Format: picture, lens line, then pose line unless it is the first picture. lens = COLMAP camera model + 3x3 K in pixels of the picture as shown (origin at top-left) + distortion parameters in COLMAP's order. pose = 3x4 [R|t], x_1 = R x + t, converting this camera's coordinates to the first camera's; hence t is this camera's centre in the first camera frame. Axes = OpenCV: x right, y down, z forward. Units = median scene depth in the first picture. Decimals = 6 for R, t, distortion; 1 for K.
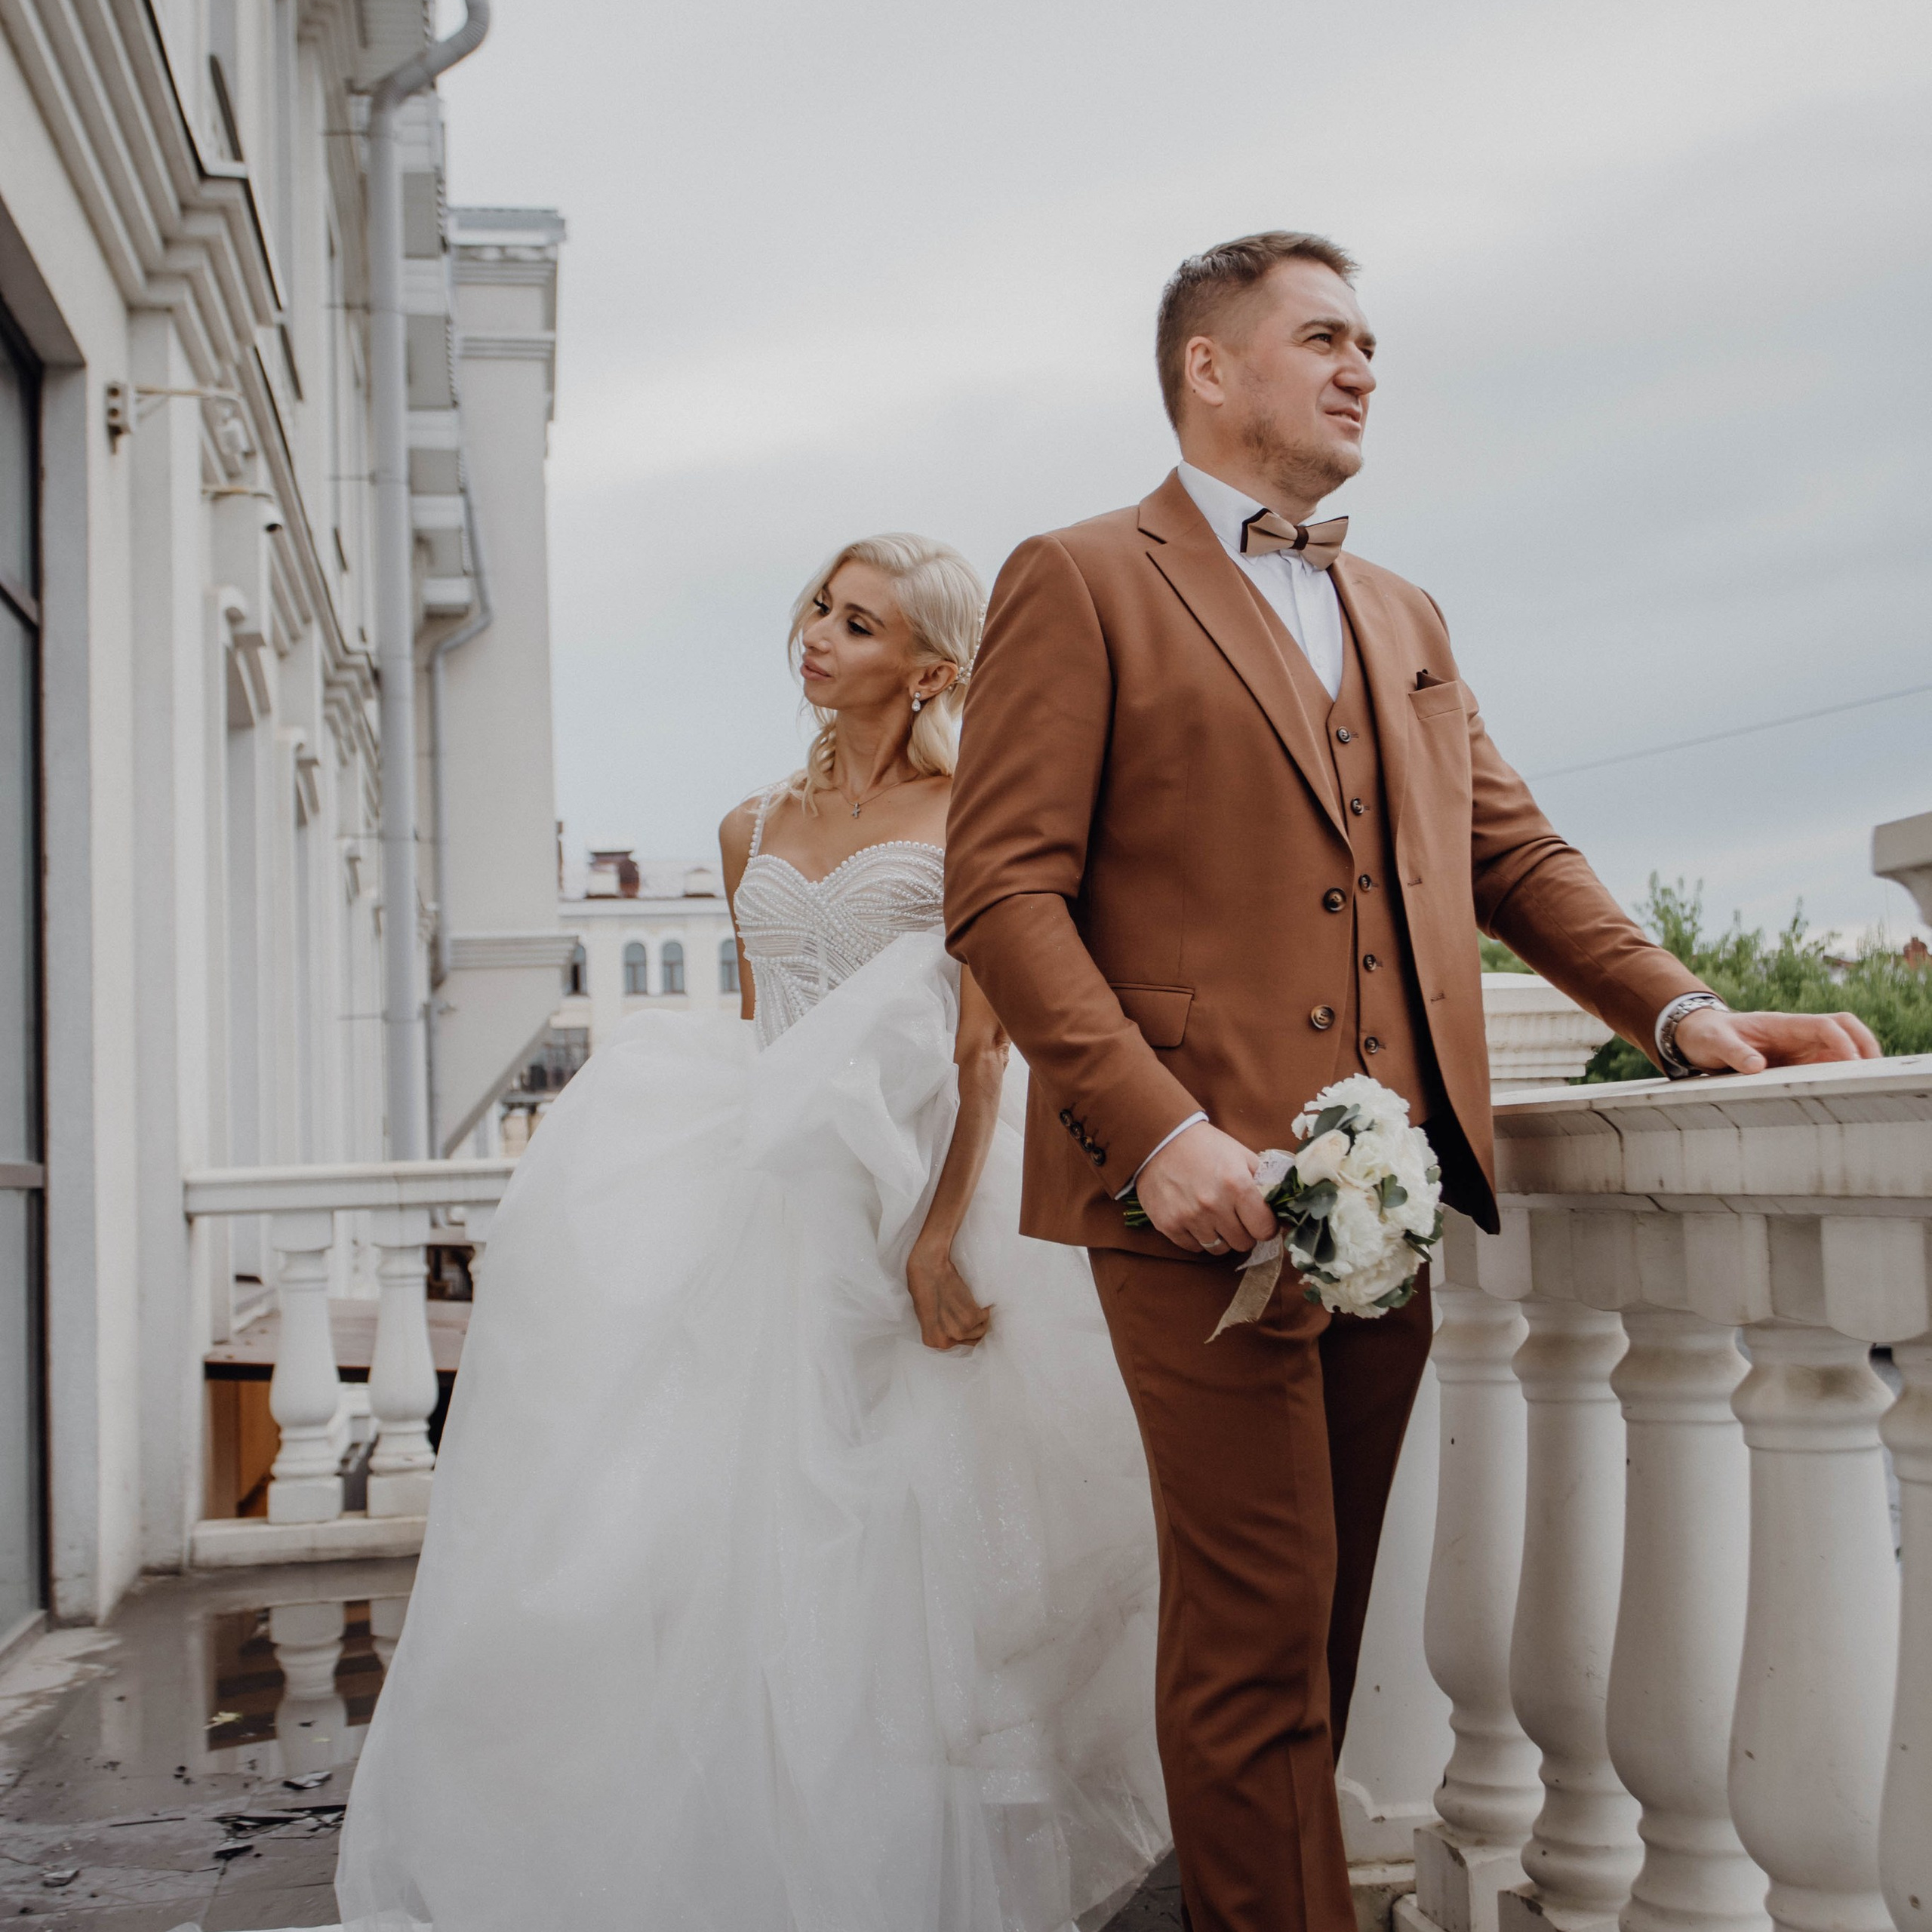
lens RADIAL K [[2591.6, 0, 998.3], [0, 2591.6, 945.8], [0, 0, 1]] dist [-0.015878, 0.085782]
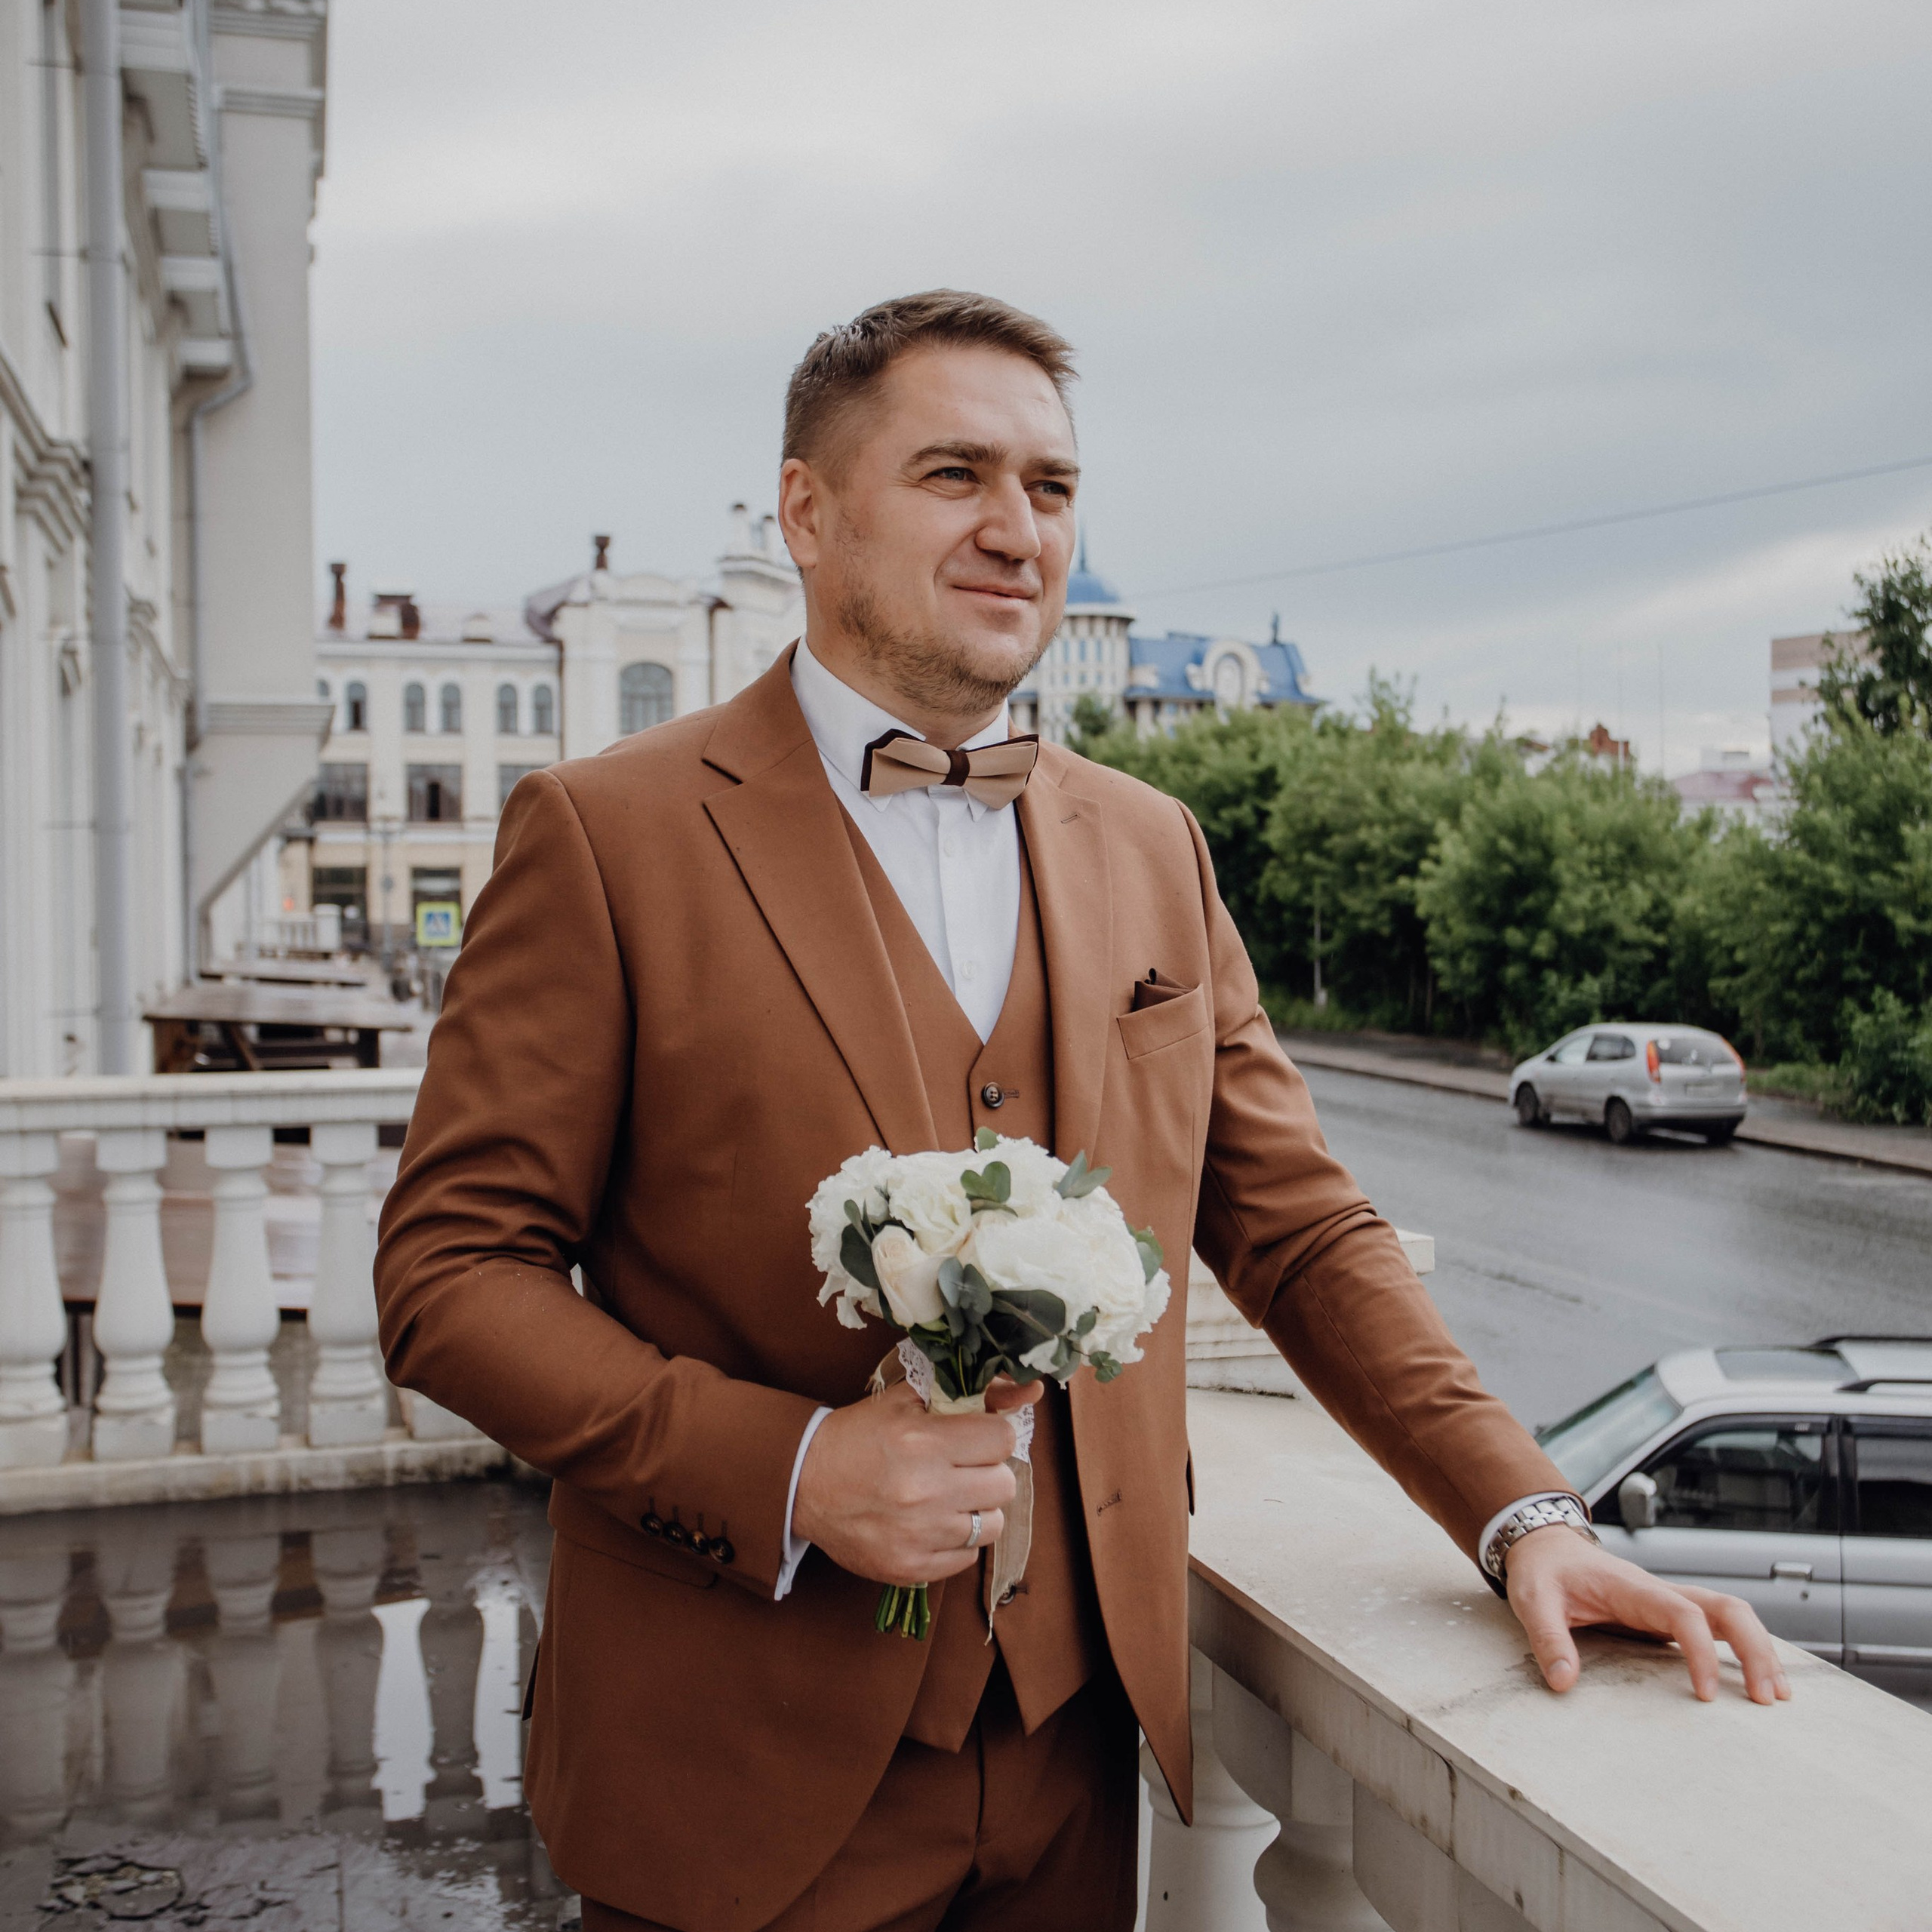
lens RADIAL K [[2403.6, 0, 997.3], [0, 2403.6, 953.2], [0, 0, 1]] dist [-0.070587, 0.168117]
pose [[0.994562, 0.030495, 0.099579, 0.021954], [-0.040896, 0.993722, 0.104139, -0.060906], [-0.095779, -0.107645, 0.989565, 0.151927]]
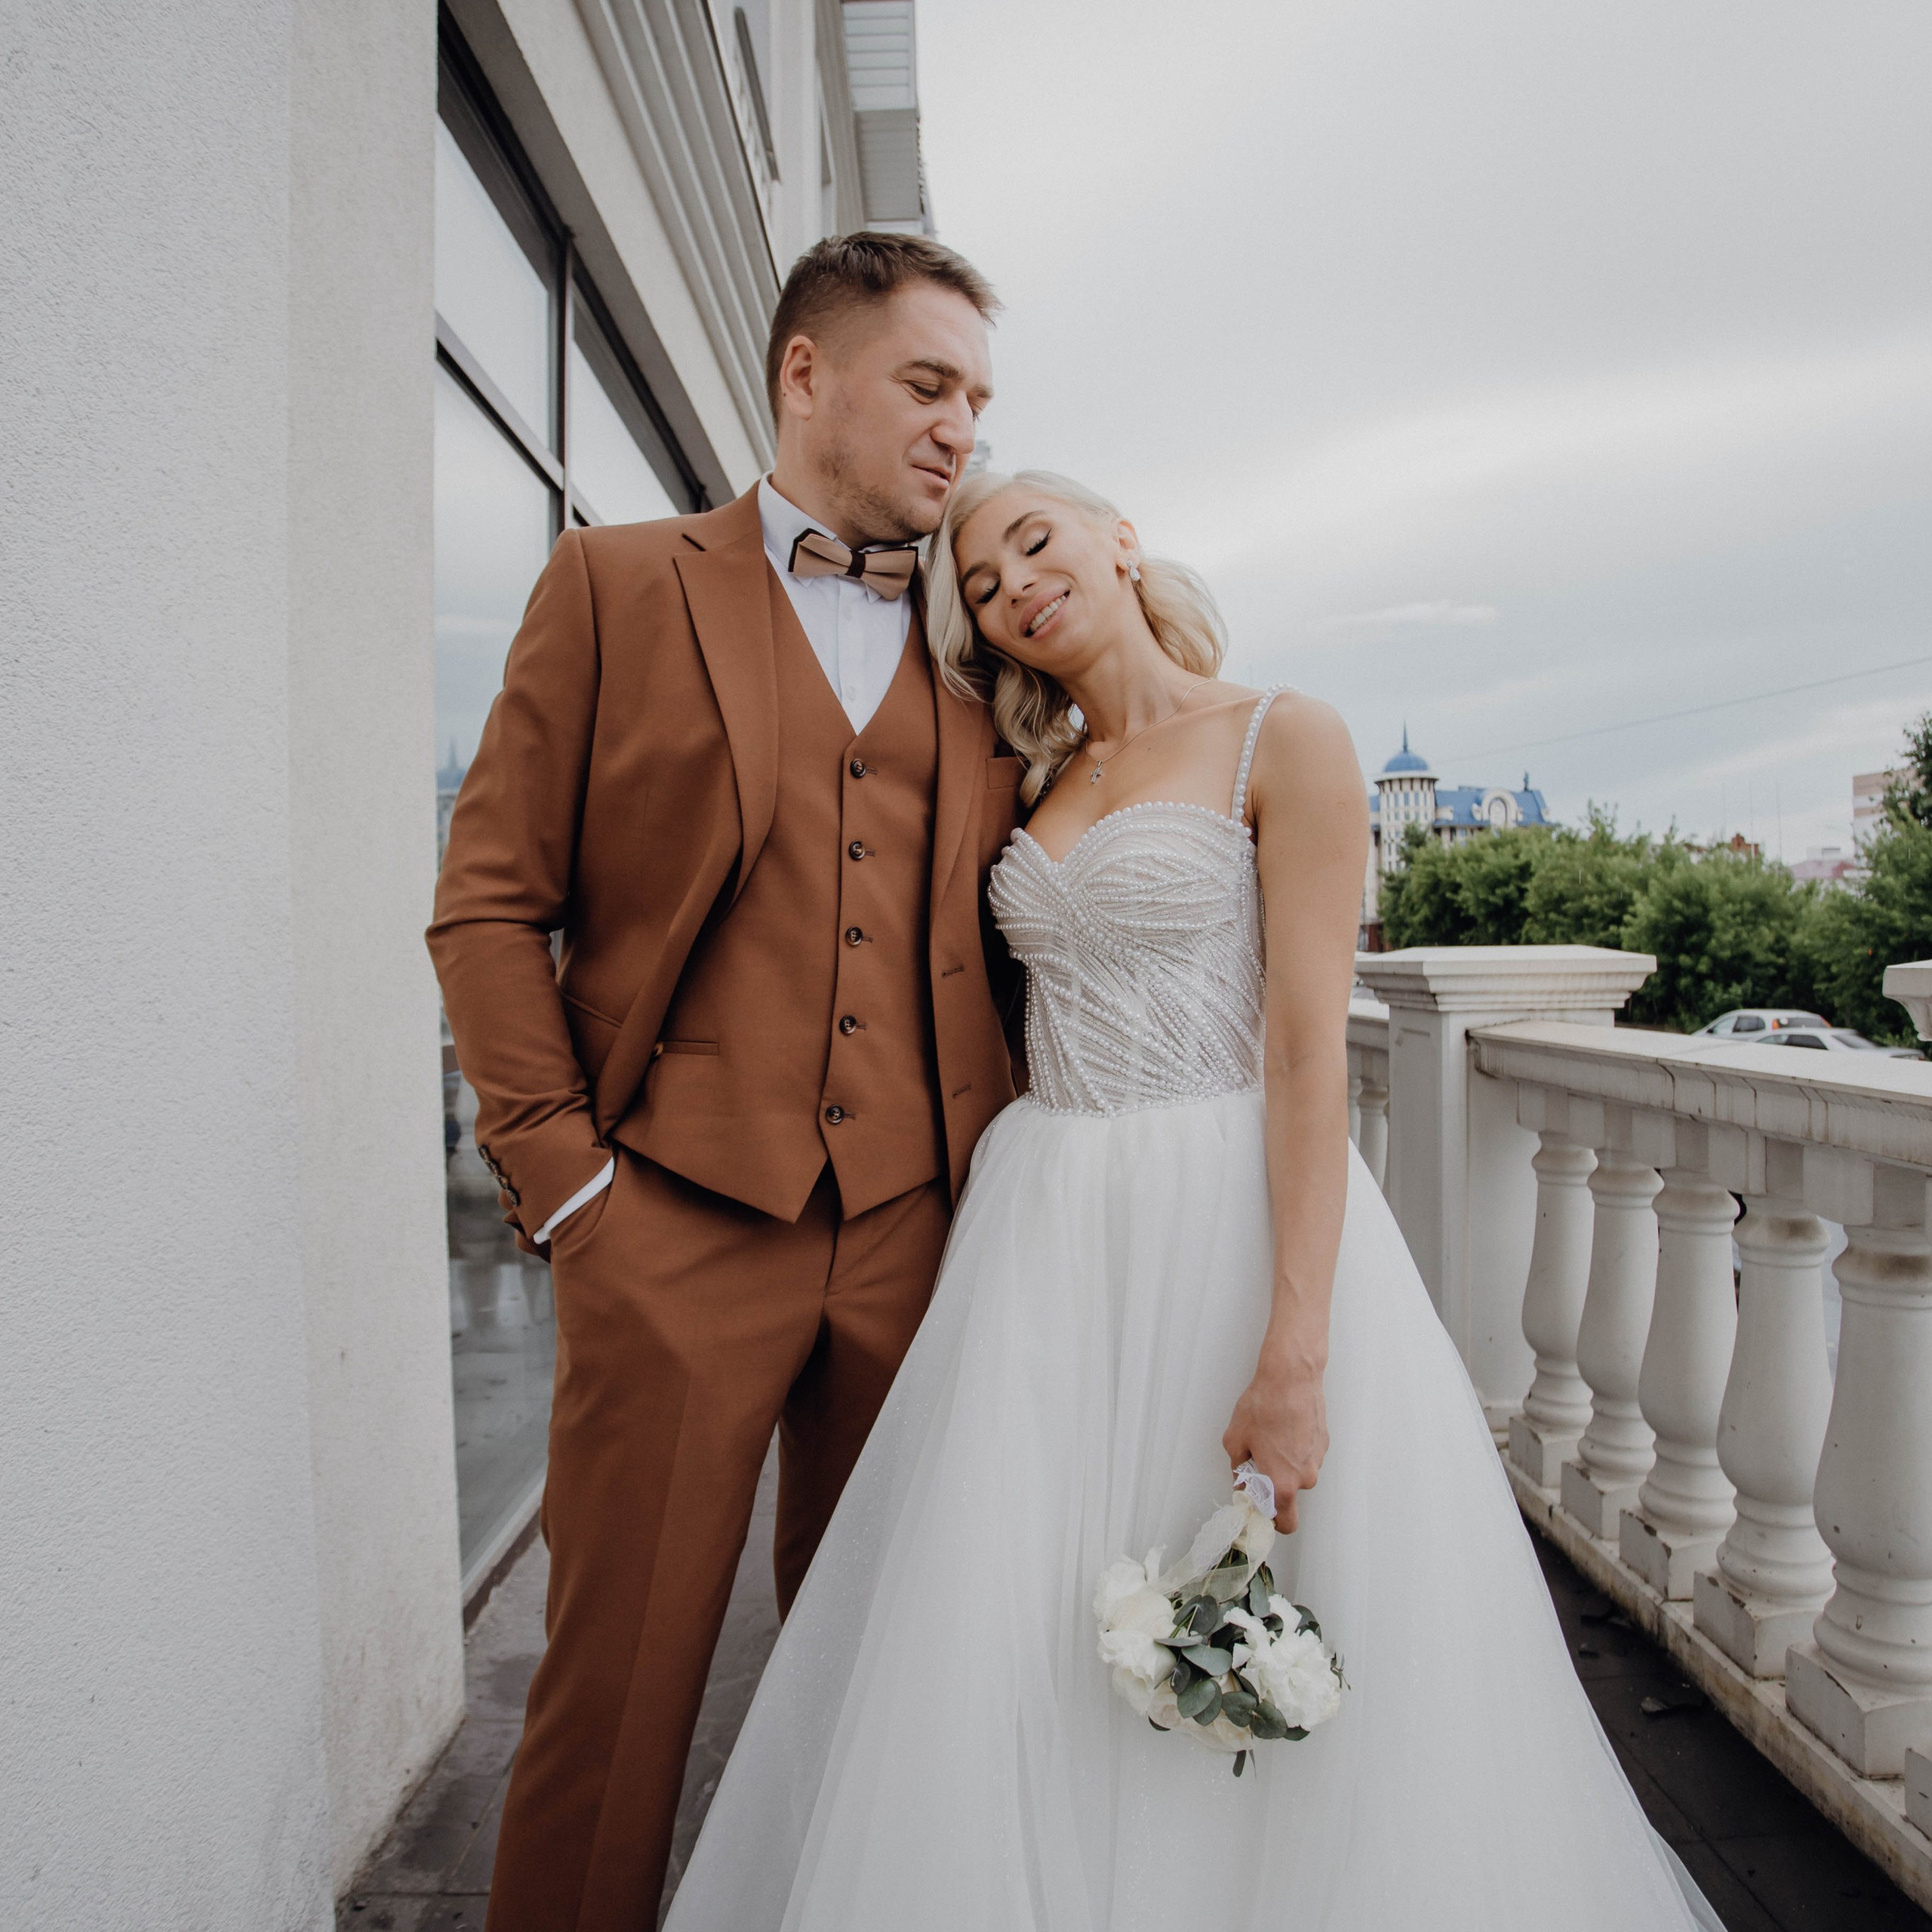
lens RADIAL K [[1395.9, 0, 985.4], [0, 1395.9, 954.2], [0, 0, 1]] dist [-0.091623, 0.036731]
pose [[0.986833, 0.019093, -0.160610, -0.024775], [-0.004894, 0.996078, 0.088345, -0.030402], [0.161667, -0.086396, 0.983056, 0.006019]]
